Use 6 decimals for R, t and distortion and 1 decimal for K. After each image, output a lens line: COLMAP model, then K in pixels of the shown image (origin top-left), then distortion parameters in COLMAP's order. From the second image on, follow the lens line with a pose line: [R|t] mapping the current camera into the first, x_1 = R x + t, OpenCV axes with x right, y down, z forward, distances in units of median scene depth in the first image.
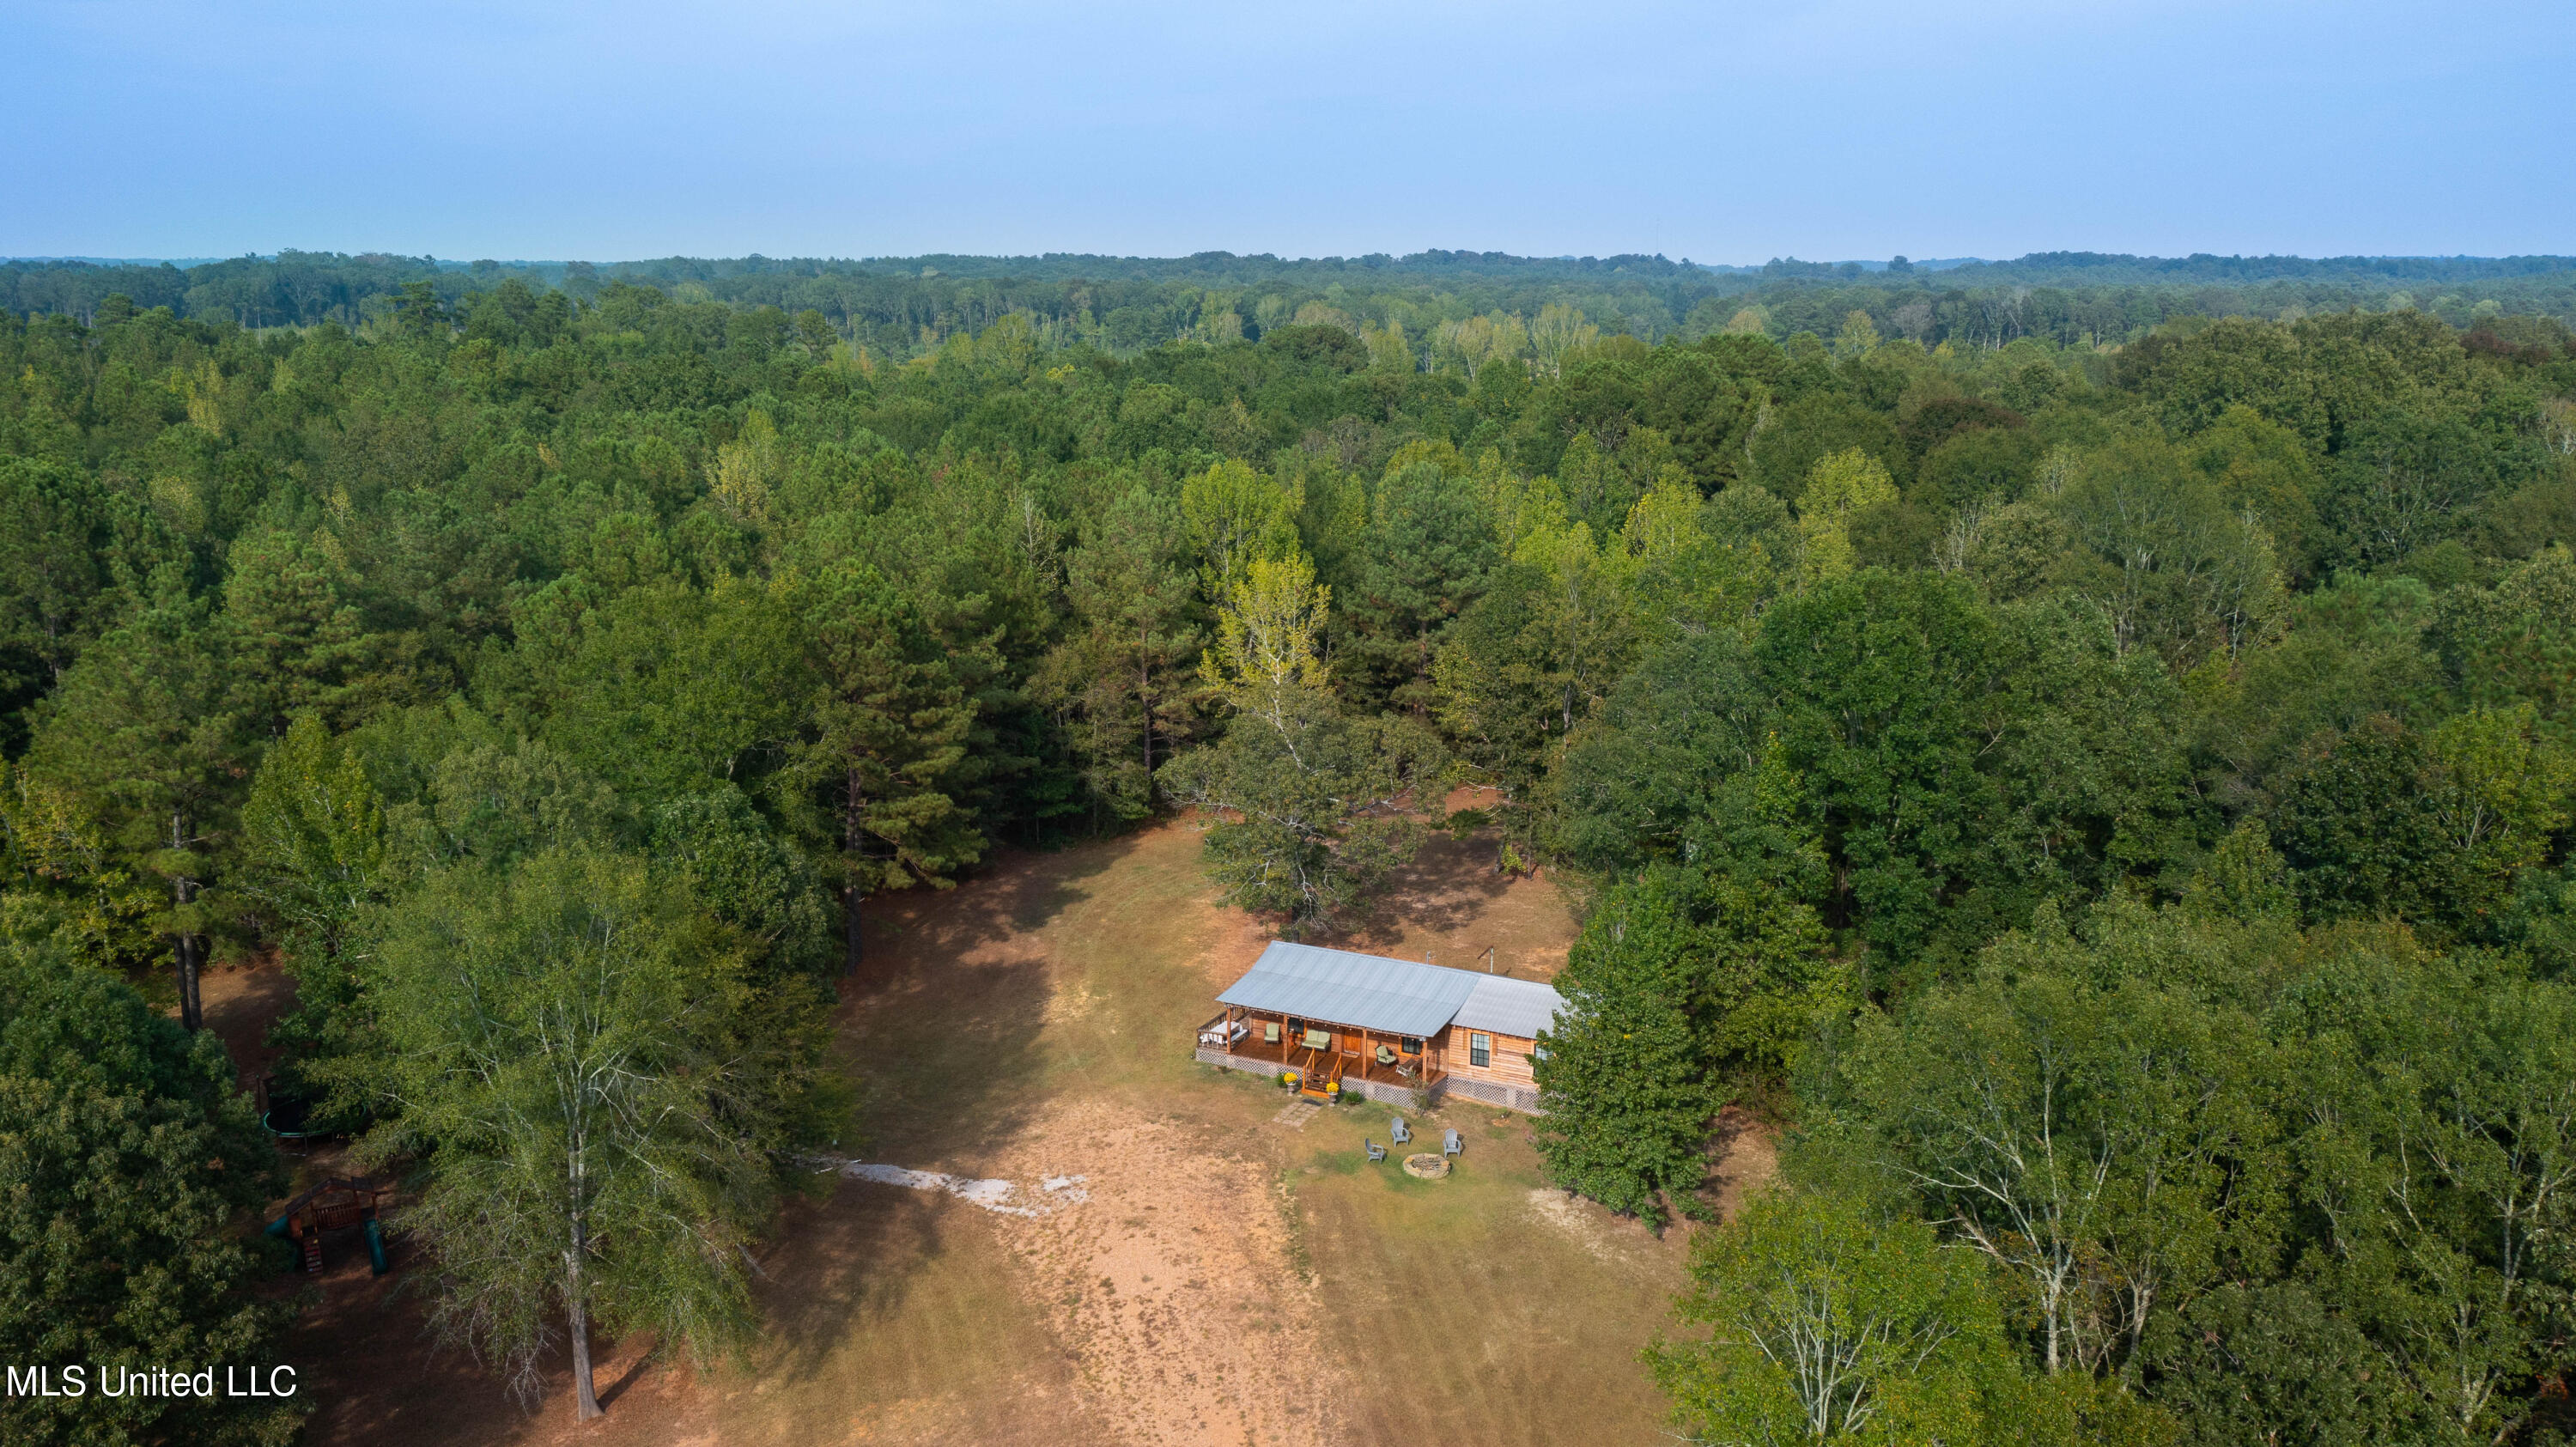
lens RADIAL K [[2180.9, 0, 1288.0], [0, 2180.9, 723.5], [0, 0, 1]] dist [-0.001586, 0.012143]
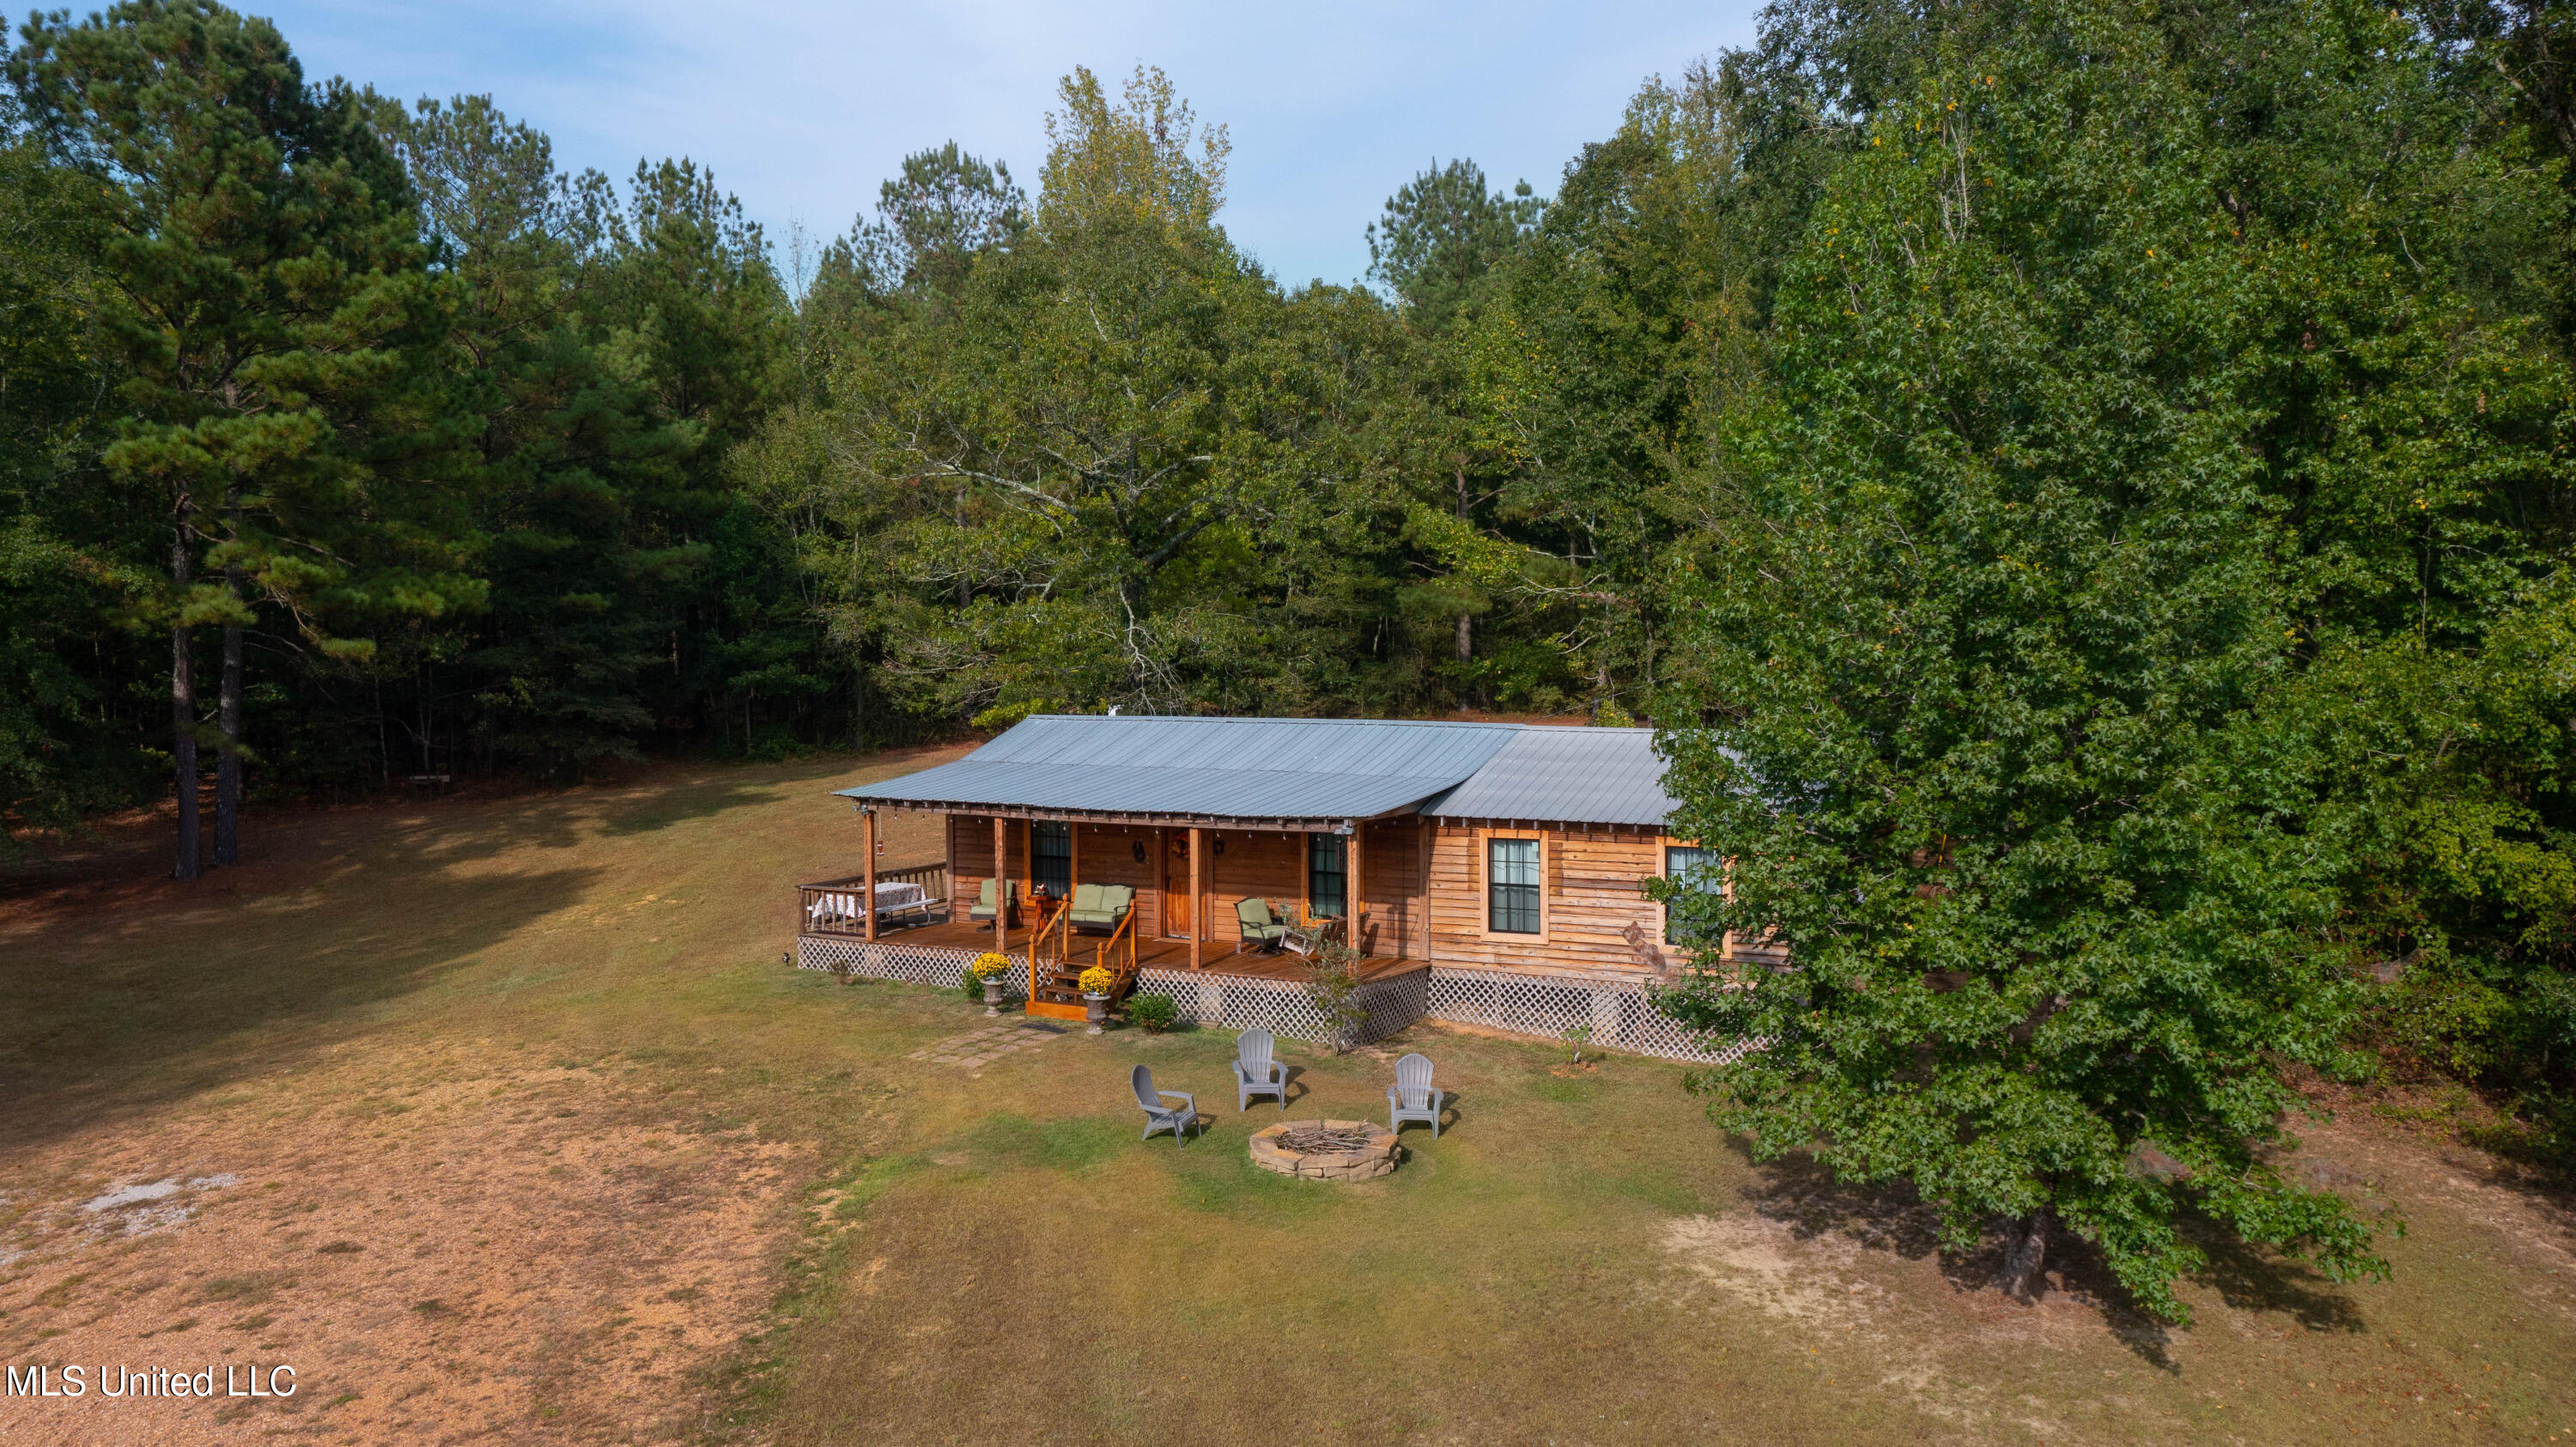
lens RADIAL K [[2180.9, 0, 1288.0], [0, 2180.9, 723.5], [0, 0, 1]] dist [-0.001586, 0.012143]
pose [[0.998391, -0.007765, -0.056165, 0.072827], [-0.000863, 0.988383, -0.151982, 0.181679], [0.056693, 0.151786, 0.986786, 0.654660]]
